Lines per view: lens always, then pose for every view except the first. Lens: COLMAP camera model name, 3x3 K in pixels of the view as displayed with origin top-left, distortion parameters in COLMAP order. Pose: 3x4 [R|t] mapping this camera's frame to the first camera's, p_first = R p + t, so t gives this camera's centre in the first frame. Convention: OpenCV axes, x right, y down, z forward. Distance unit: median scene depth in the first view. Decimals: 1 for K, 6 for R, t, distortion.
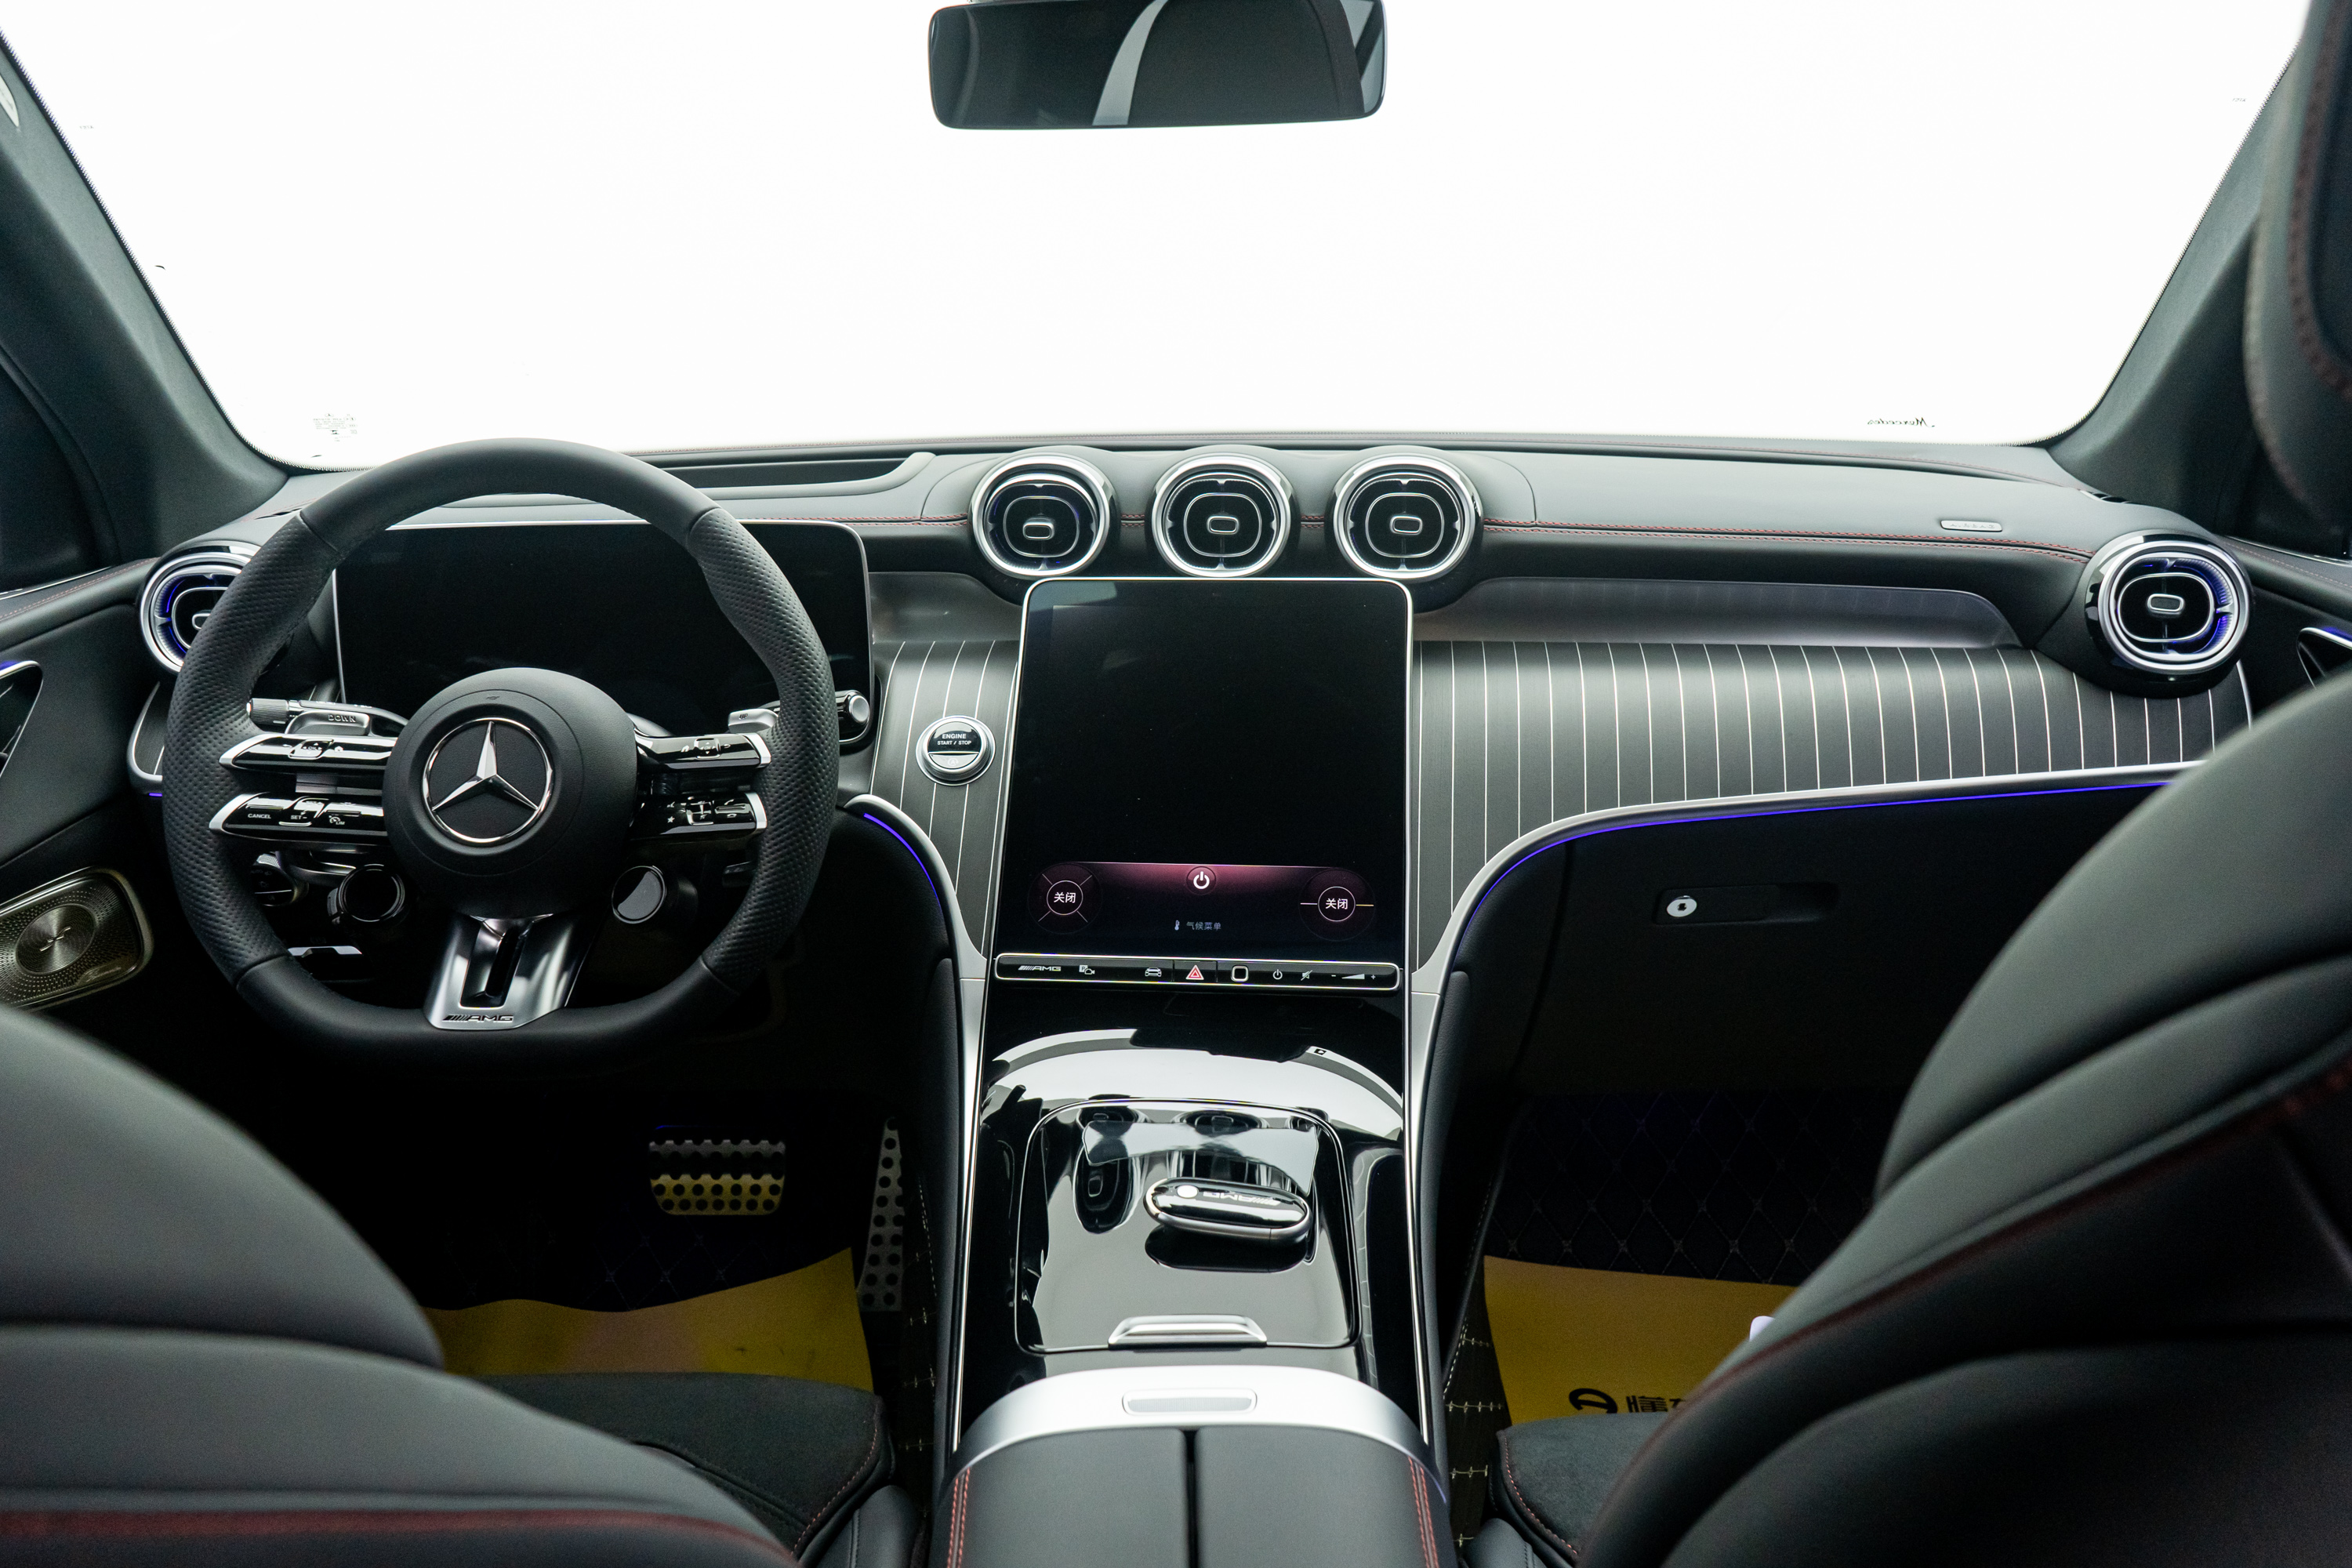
lens RADIAL K [[1863.9, 0, 1178.6], [0, 1863.9, 761.4], [0, 0, 1]] dist [0.007886, 0.003239]
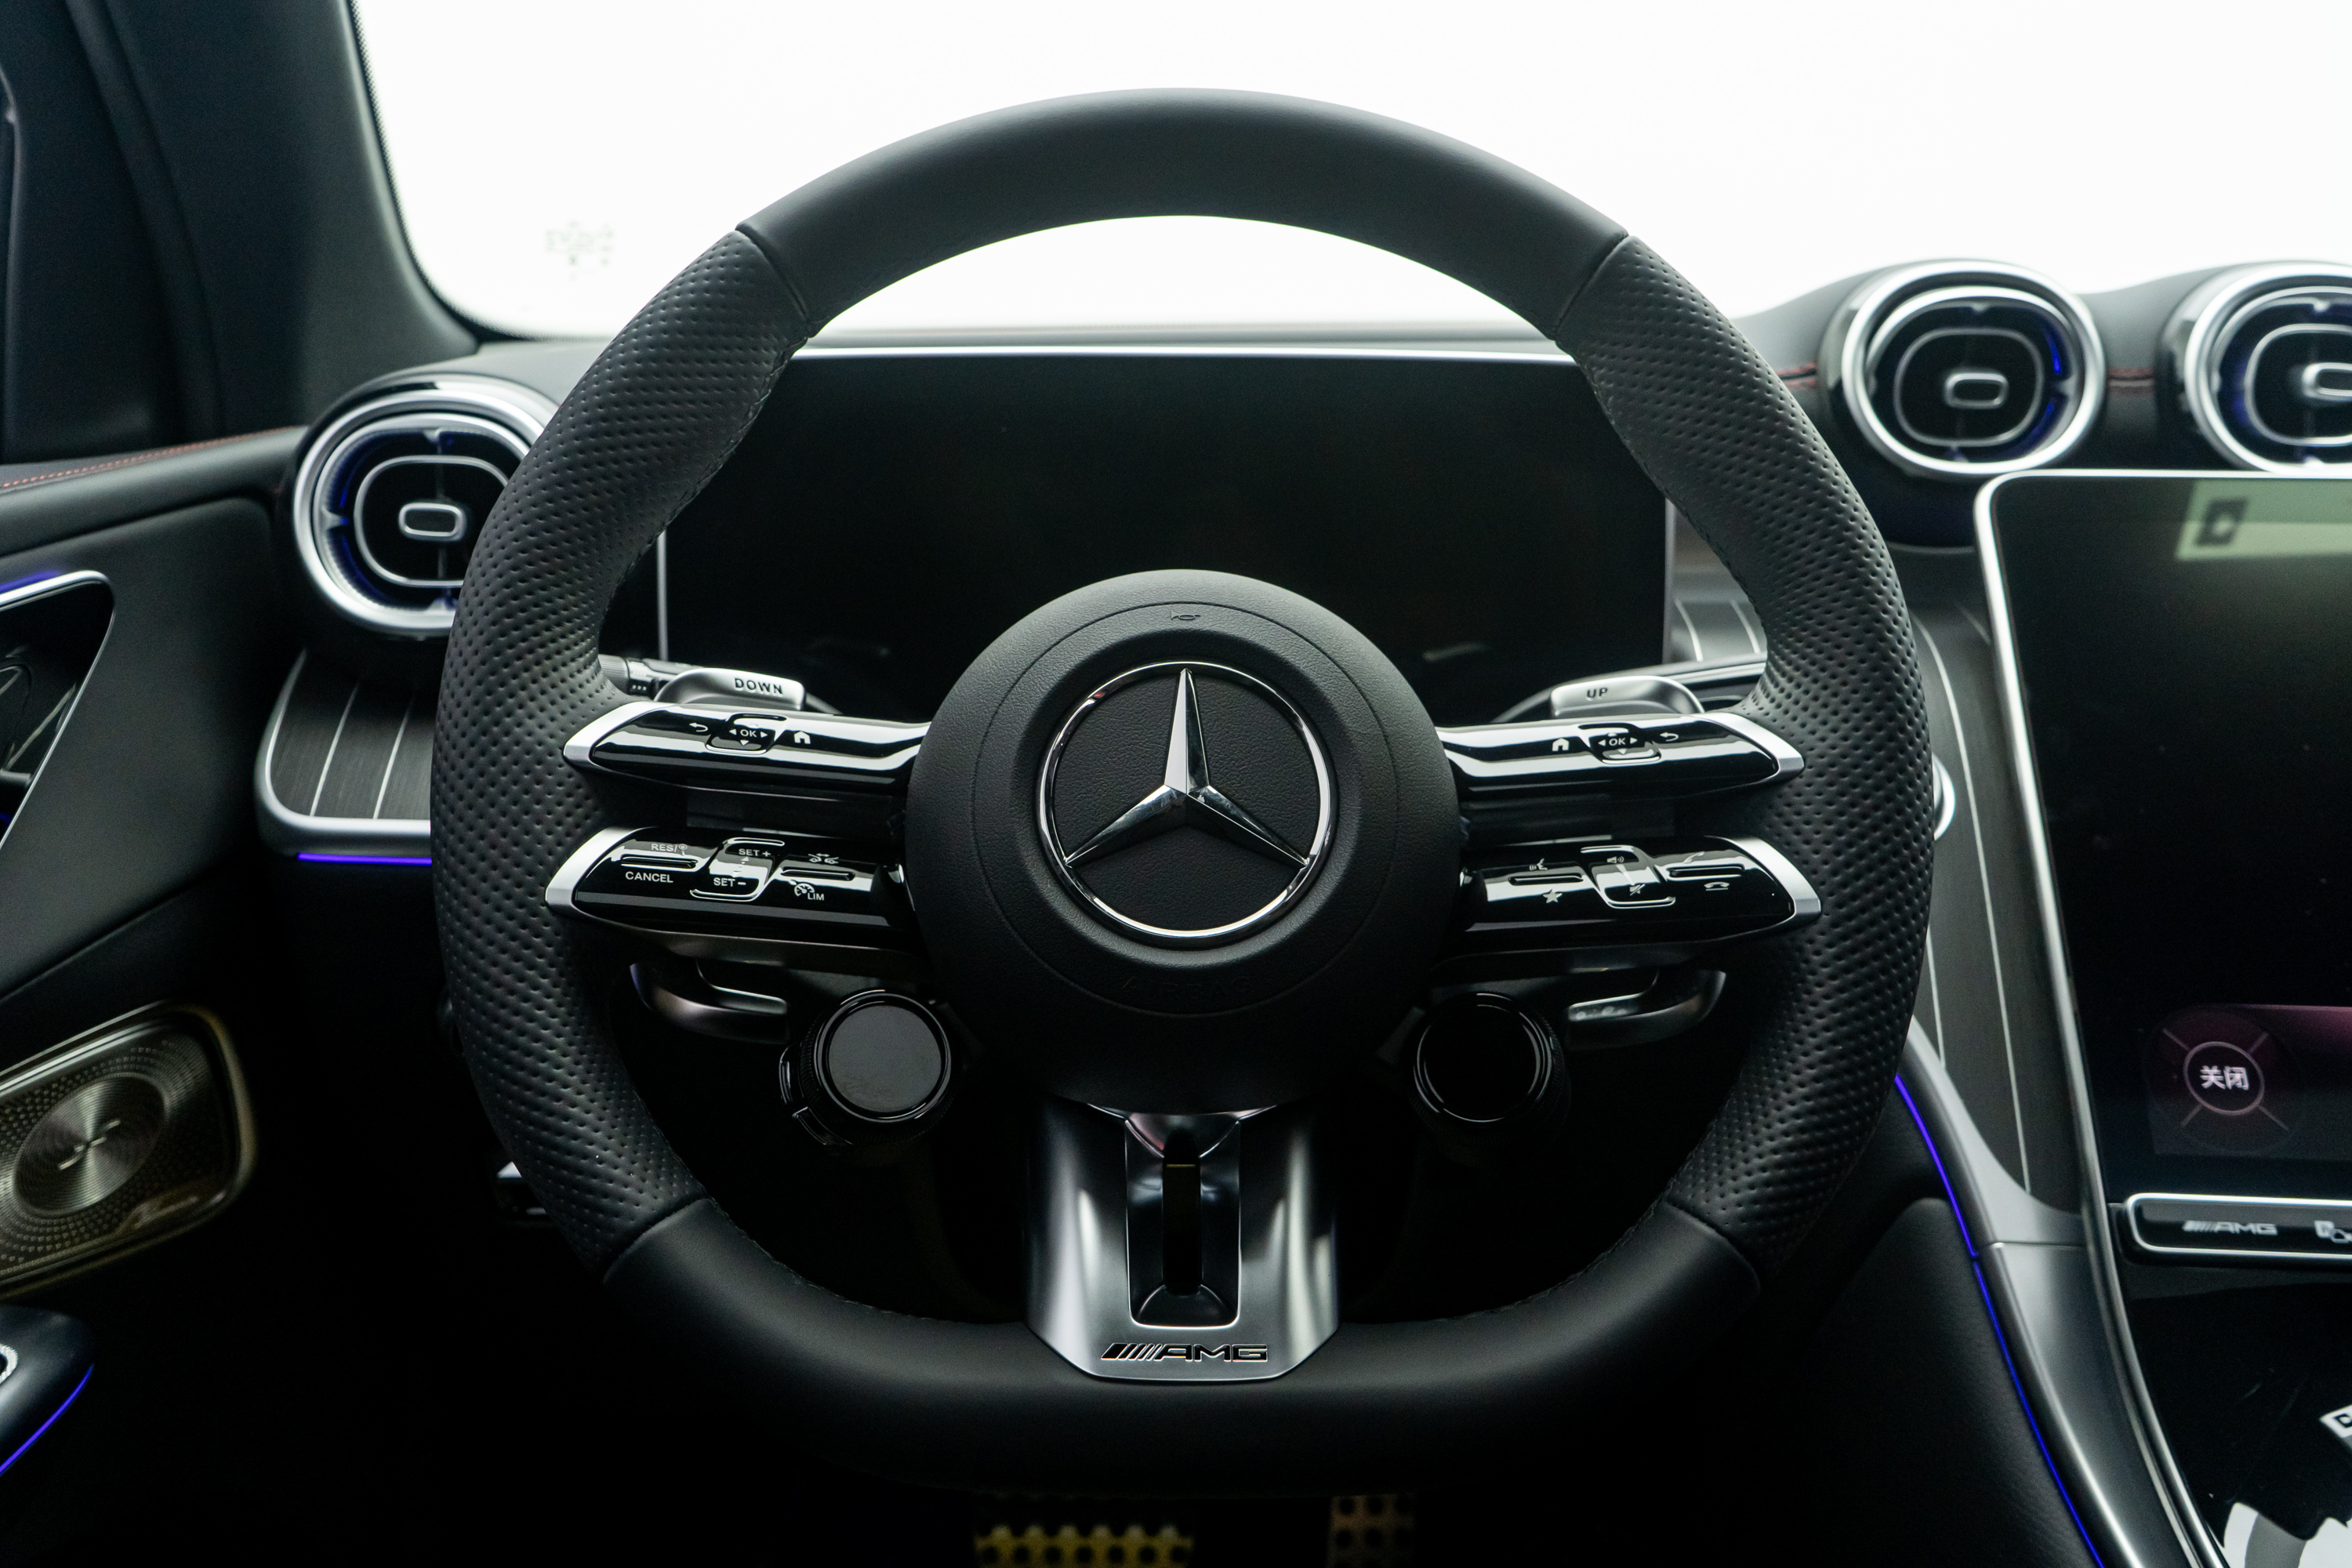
lens RADIAL K [[1988.8, 0, 1176.0], [0, 1988.8, 784.0], [0, 0, 1]] dist [0.001442, 0.004980]
pose [[0.999345, 0.012629, 0.033916, -0.348468], [-0.010118, 0.997265, -0.073207, 0.036682], [-0.034748, 0.072816, 0.996740, 0.476360]]
